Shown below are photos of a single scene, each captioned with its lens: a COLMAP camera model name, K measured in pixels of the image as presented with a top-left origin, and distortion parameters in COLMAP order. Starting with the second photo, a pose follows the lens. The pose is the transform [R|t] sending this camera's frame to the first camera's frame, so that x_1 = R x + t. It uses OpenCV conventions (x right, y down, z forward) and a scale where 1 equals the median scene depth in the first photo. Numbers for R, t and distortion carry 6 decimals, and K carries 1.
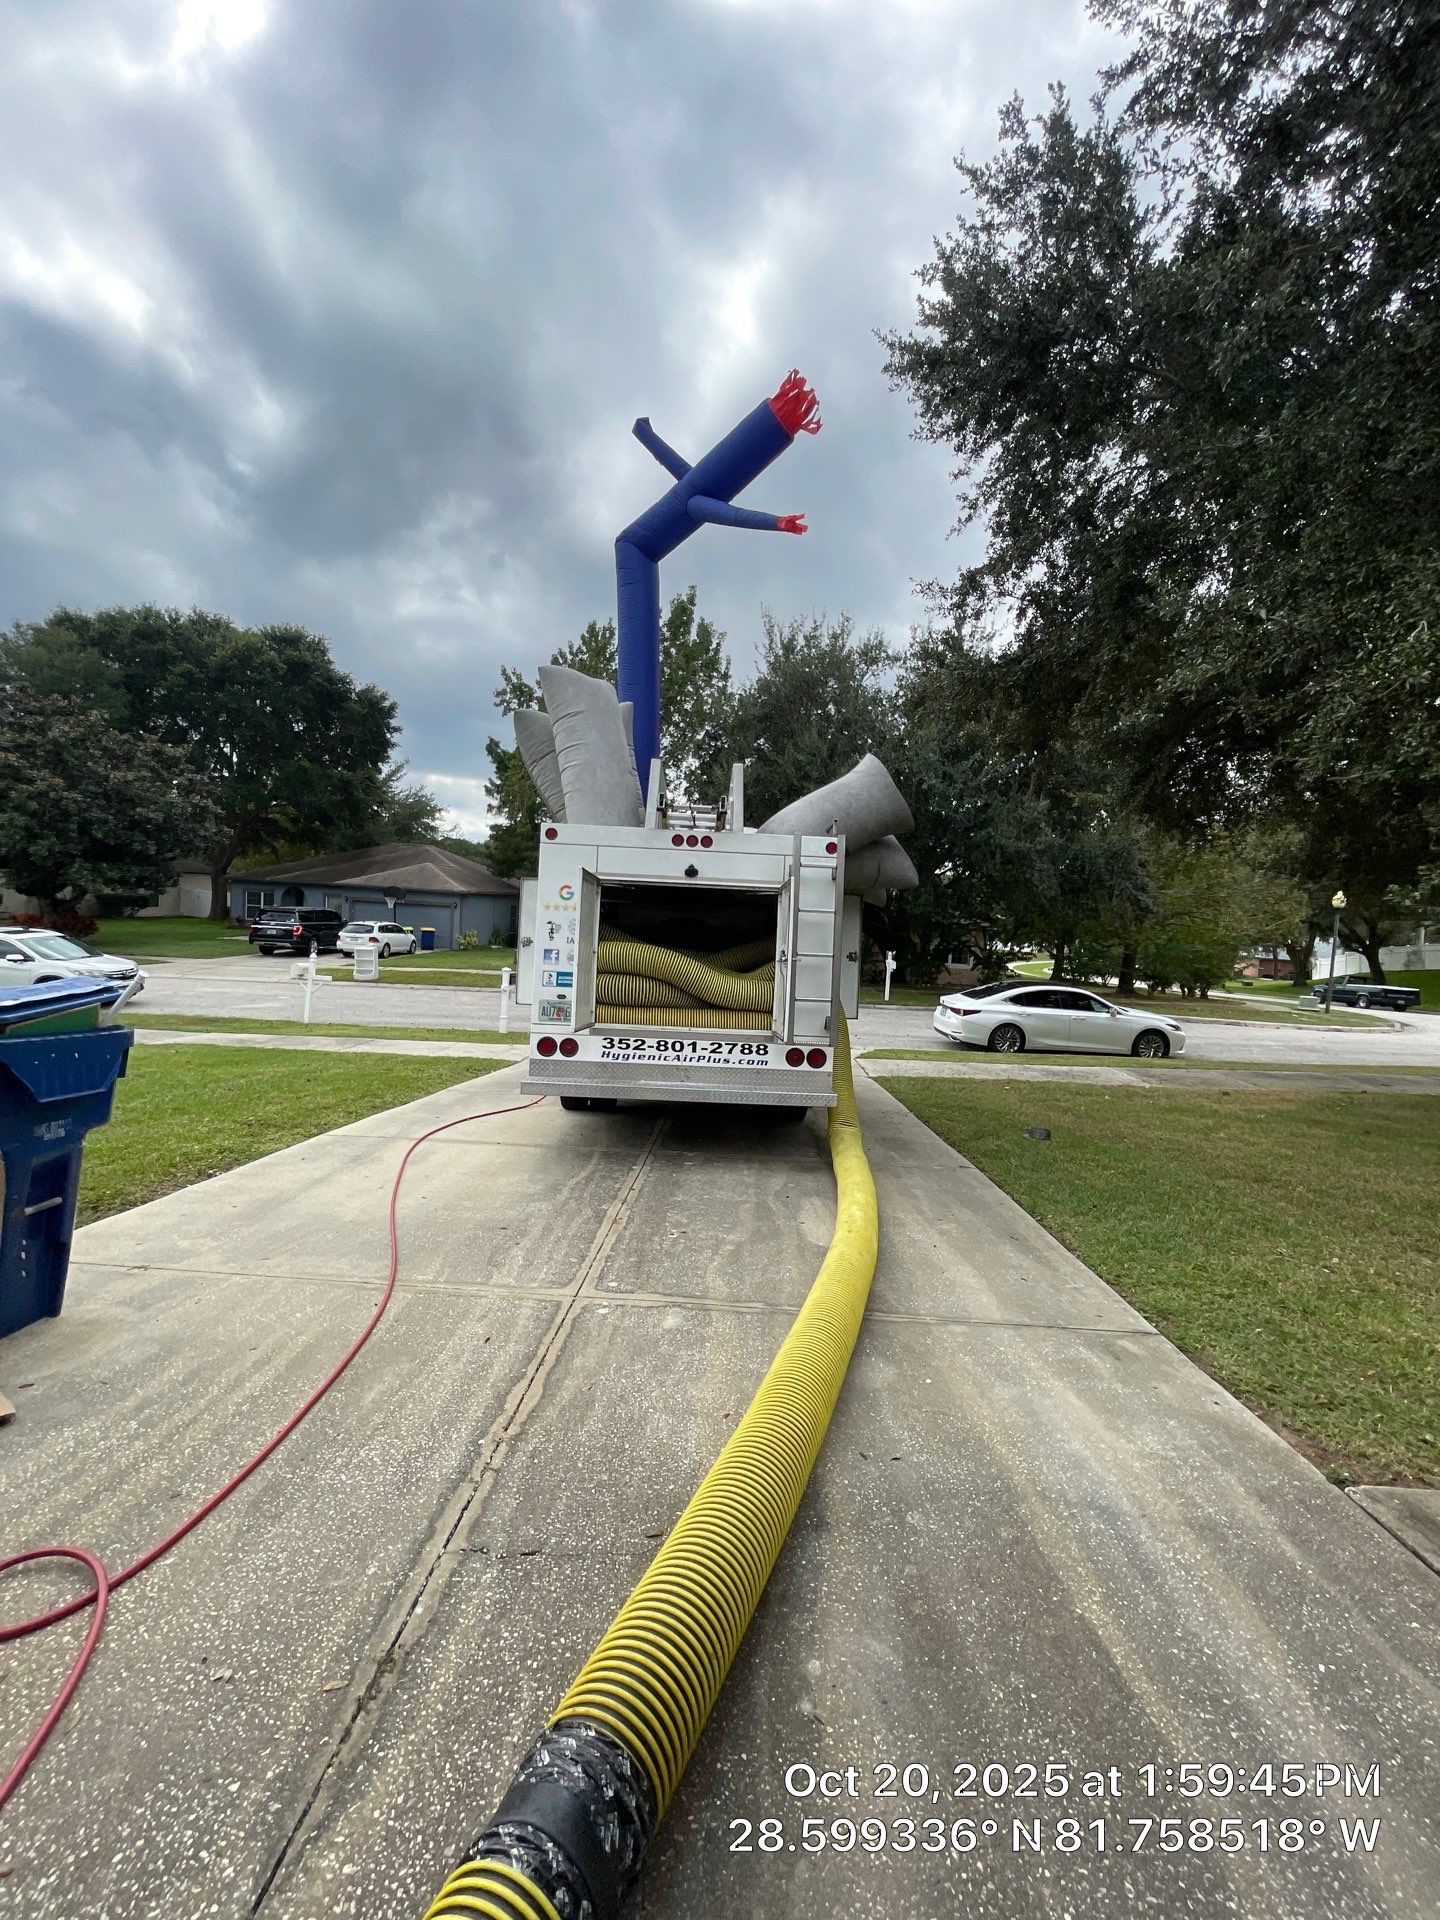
lens RADIAL K [[773.0, 0, 724.5], [0, 773.0, 958.5], [0, 0, 1]] dist [-0.001449, -0.000383]
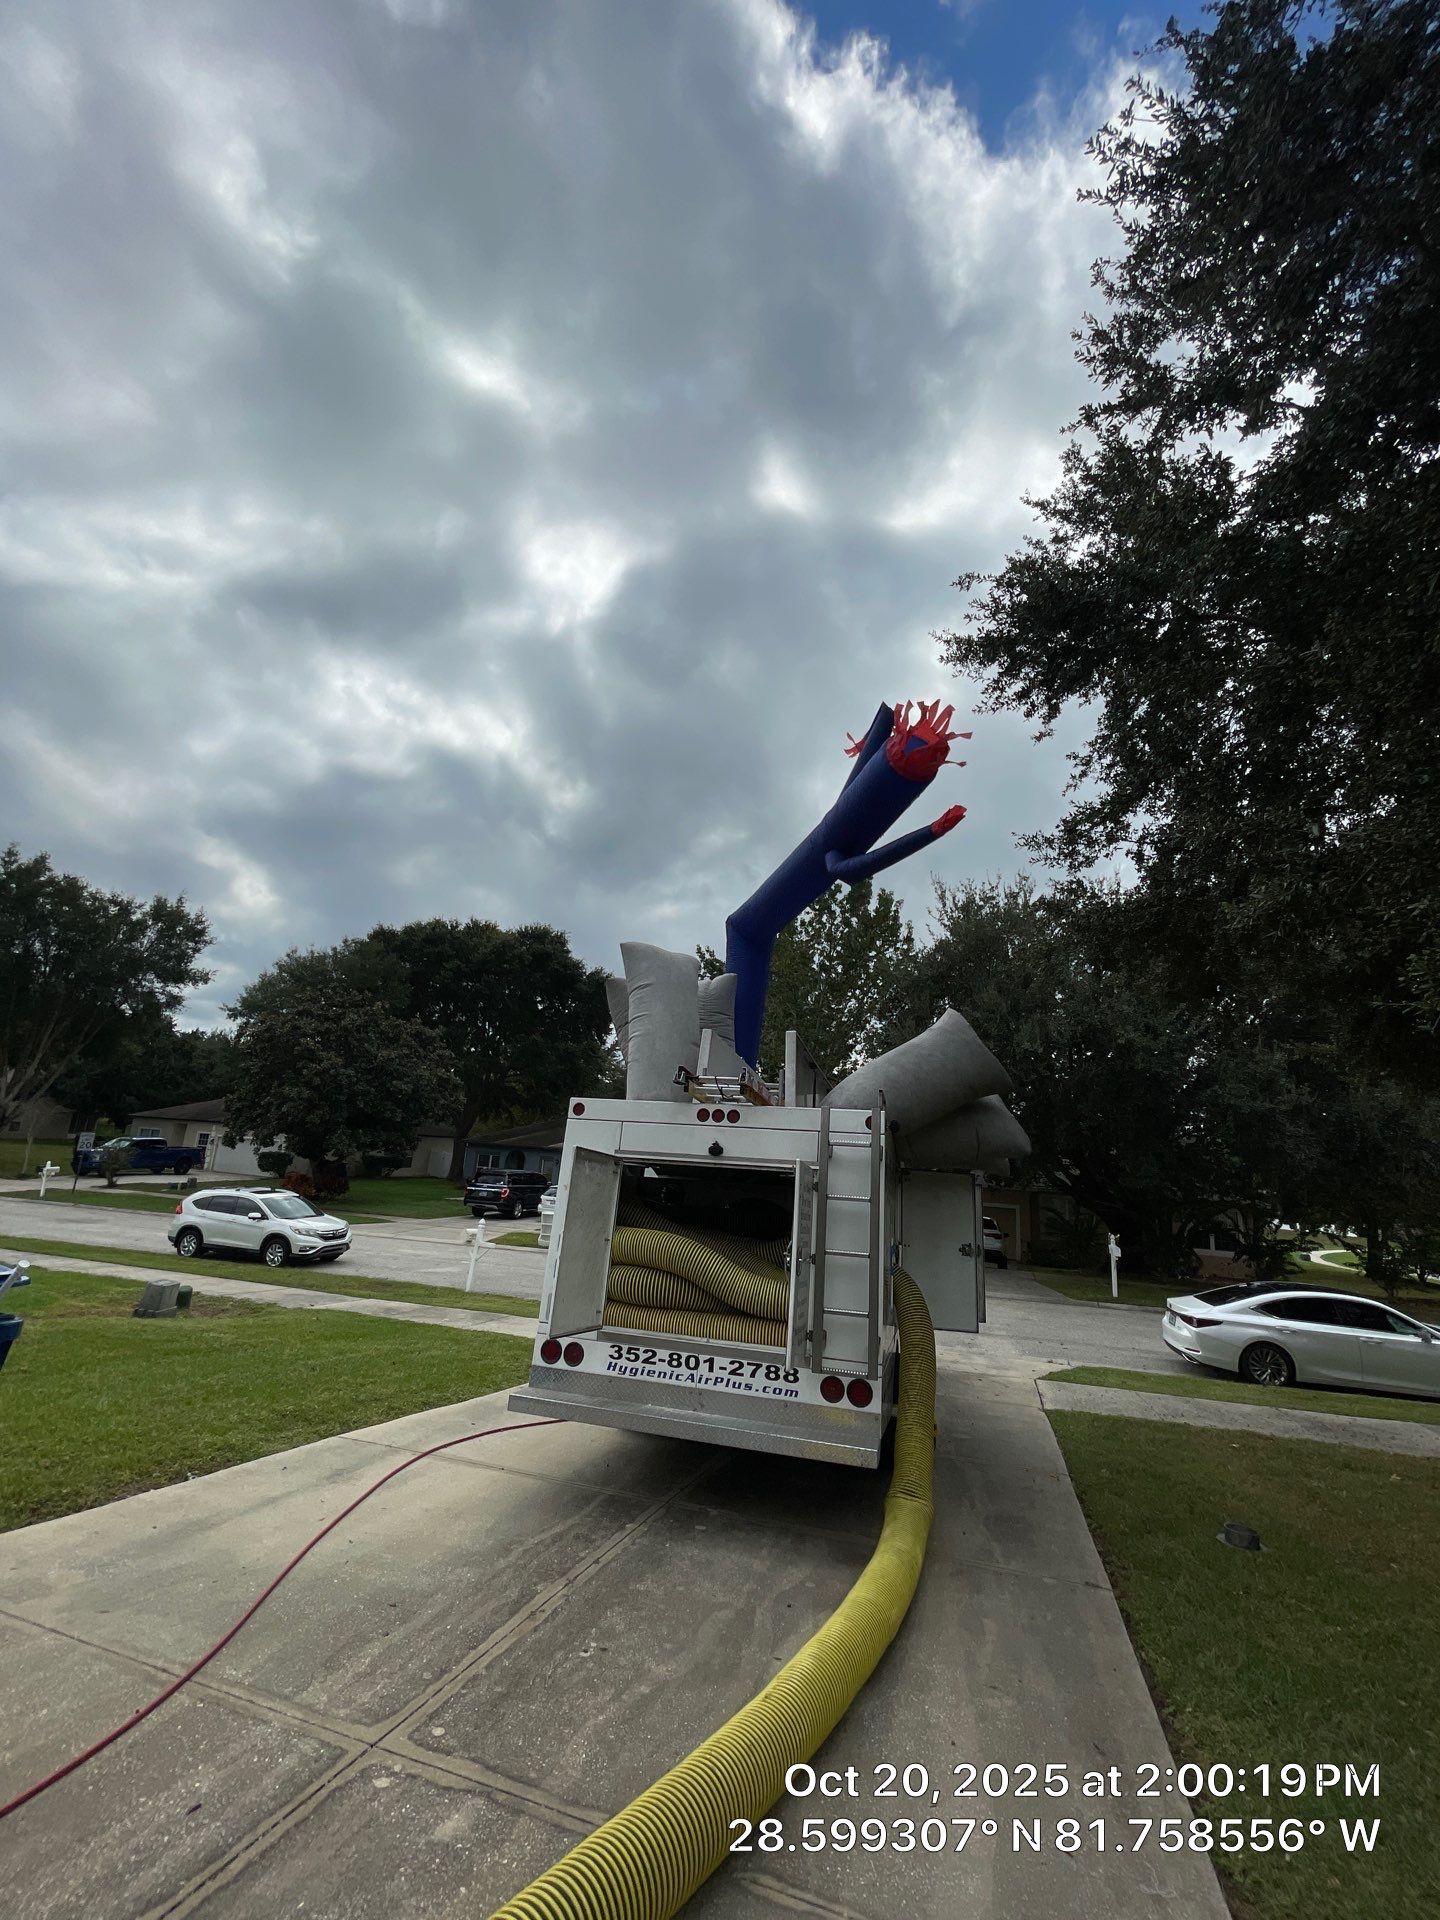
lens RADIAL K [[776.2, 0, 720.0], [0, 776.2, 960.0], [0, 0, 1]] dist [-0.002759, 0.000414]
pose [[0.960722, -0.062199, -0.270452, 0.181736], [-0.029461, 0.946192, -0.322261, -0.024059], [0.275944, 0.317571, 0.907195, 0.082549]]
